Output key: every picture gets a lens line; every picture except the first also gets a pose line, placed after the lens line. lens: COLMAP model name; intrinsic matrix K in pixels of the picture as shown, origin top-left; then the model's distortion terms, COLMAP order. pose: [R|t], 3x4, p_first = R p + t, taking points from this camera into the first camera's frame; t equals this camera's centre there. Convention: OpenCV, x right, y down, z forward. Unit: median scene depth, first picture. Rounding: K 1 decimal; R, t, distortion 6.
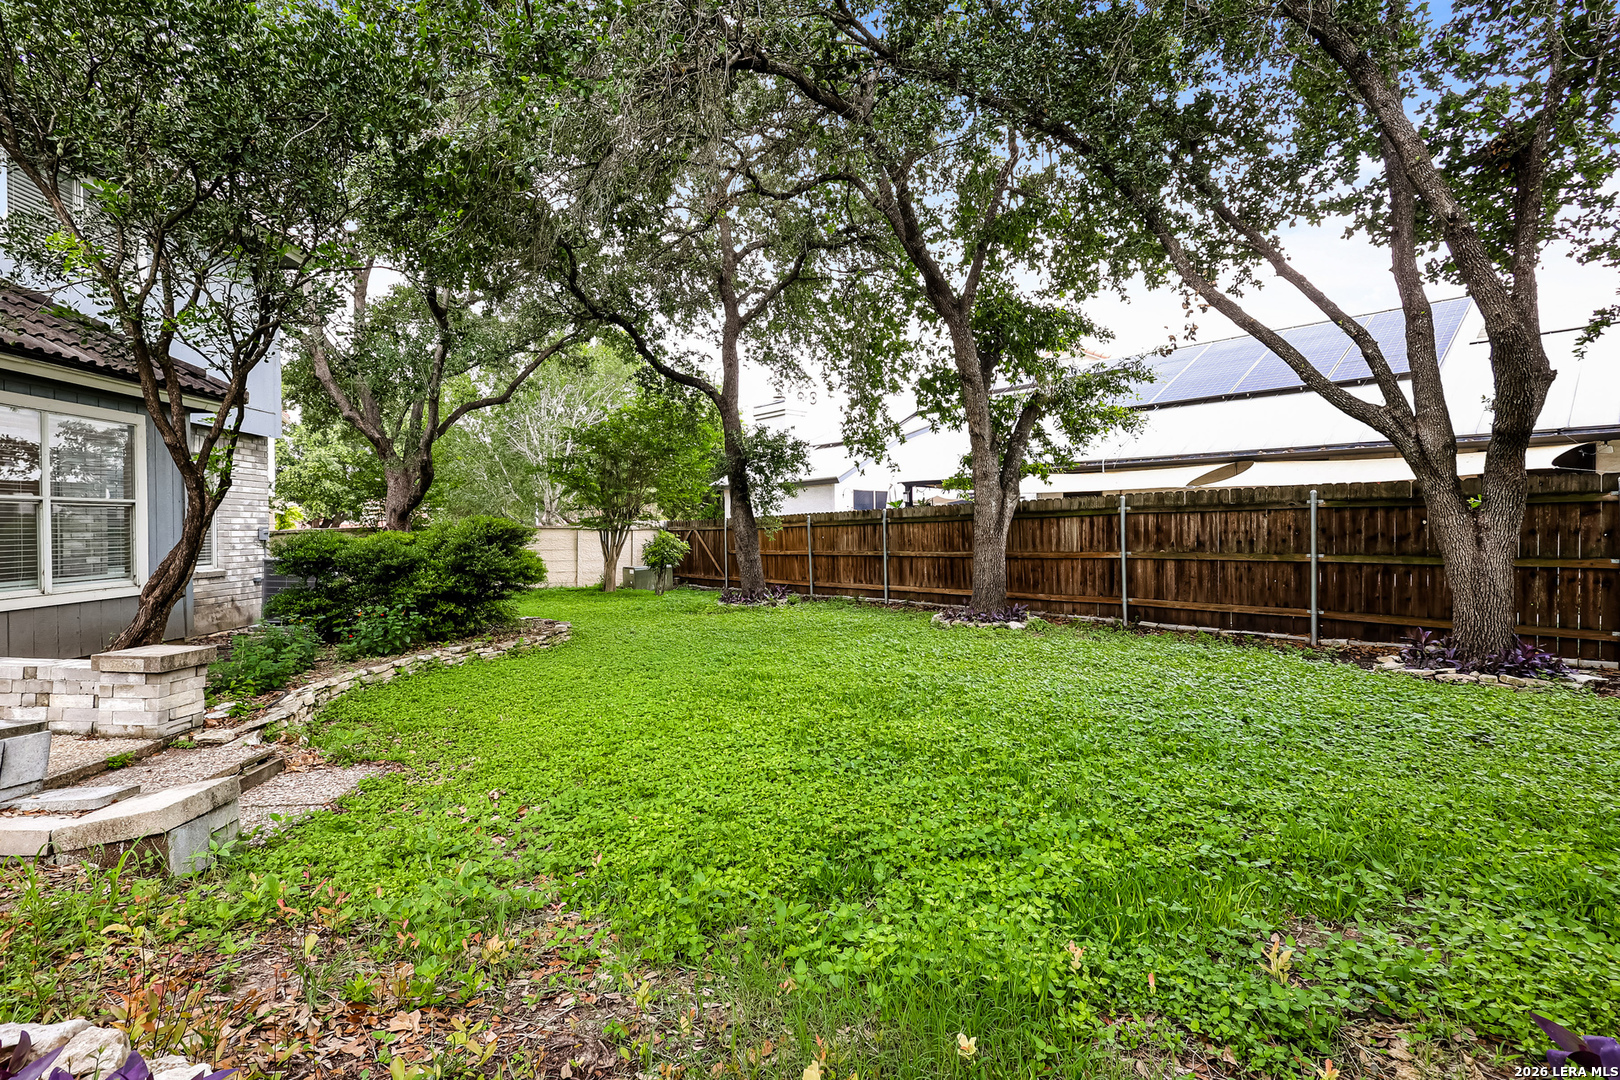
lens RADIAL K [[735.0, 0, 805.1], [0, 735.0, 545.0], [0, 0, 1]] dist [-0.000484, 0.000435]
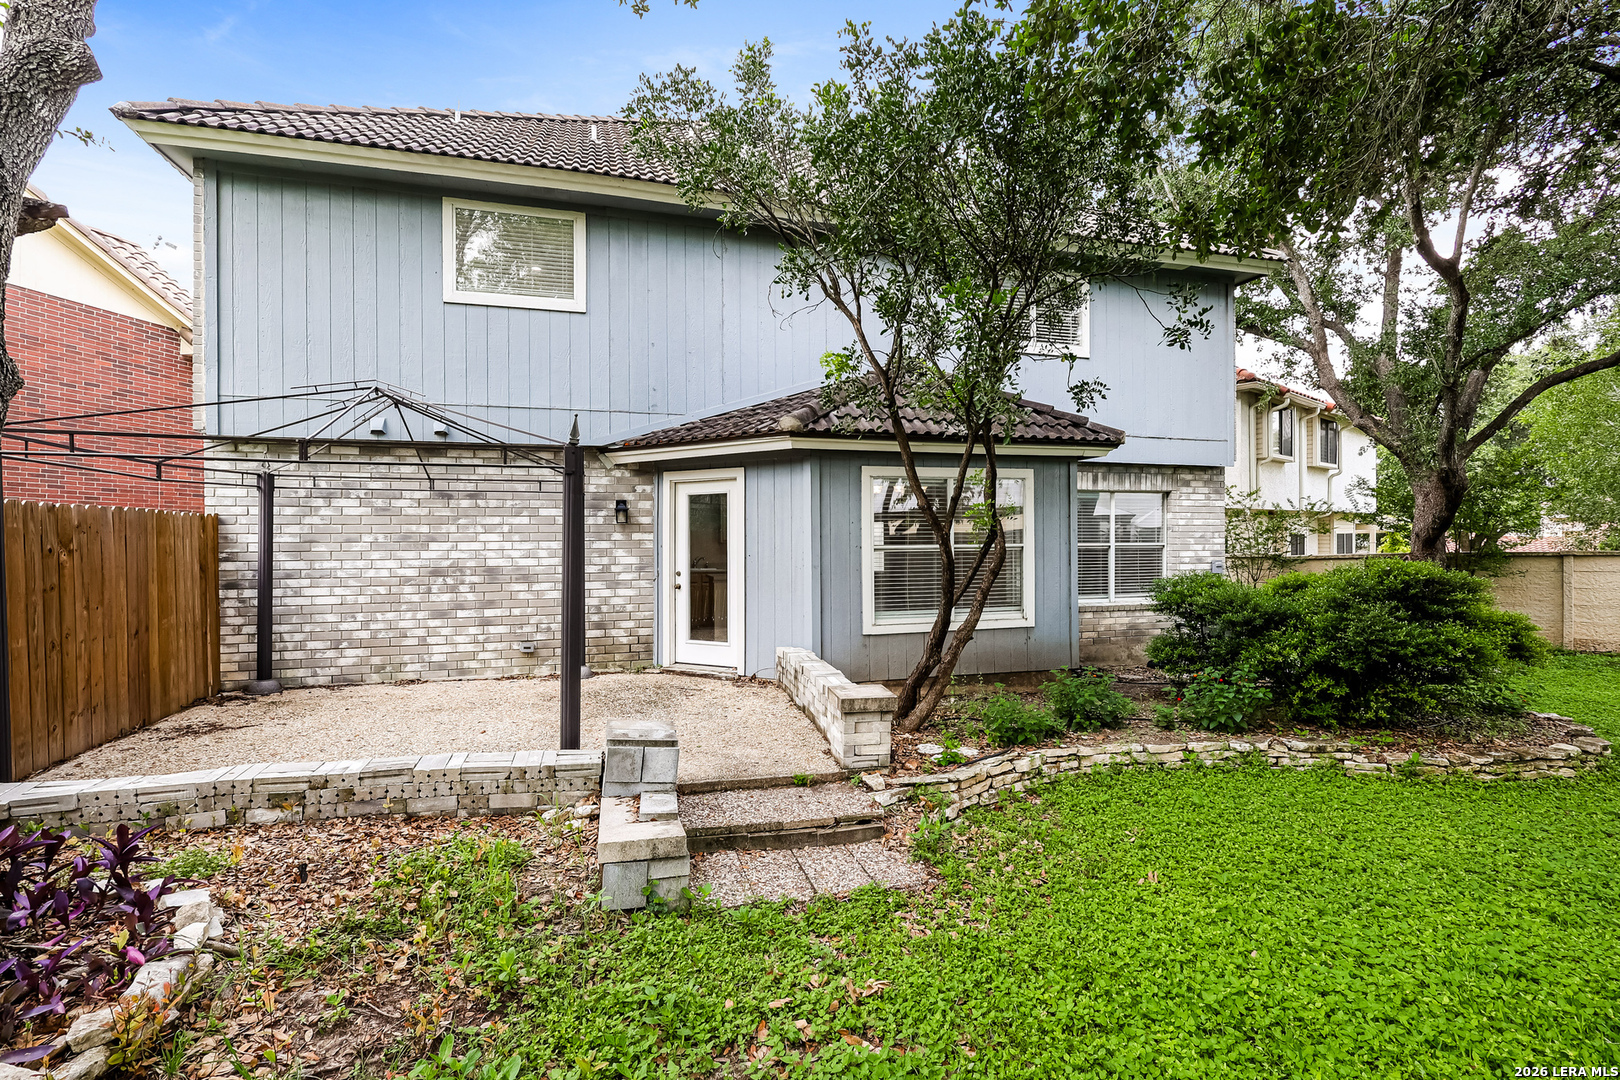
lens RADIAL K [[735.0, 0, 805.1], [0, 735.0, 545.0], [0, 0, 1]] dist [-0.000484, 0.000435]
pose [[0.207715, 0.000360, -0.978189, 0.143356], [-0.014462, 0.999892, -0.002703, -0.050786], [0.978082, 0.014708, 0.207698, 0.410924]]
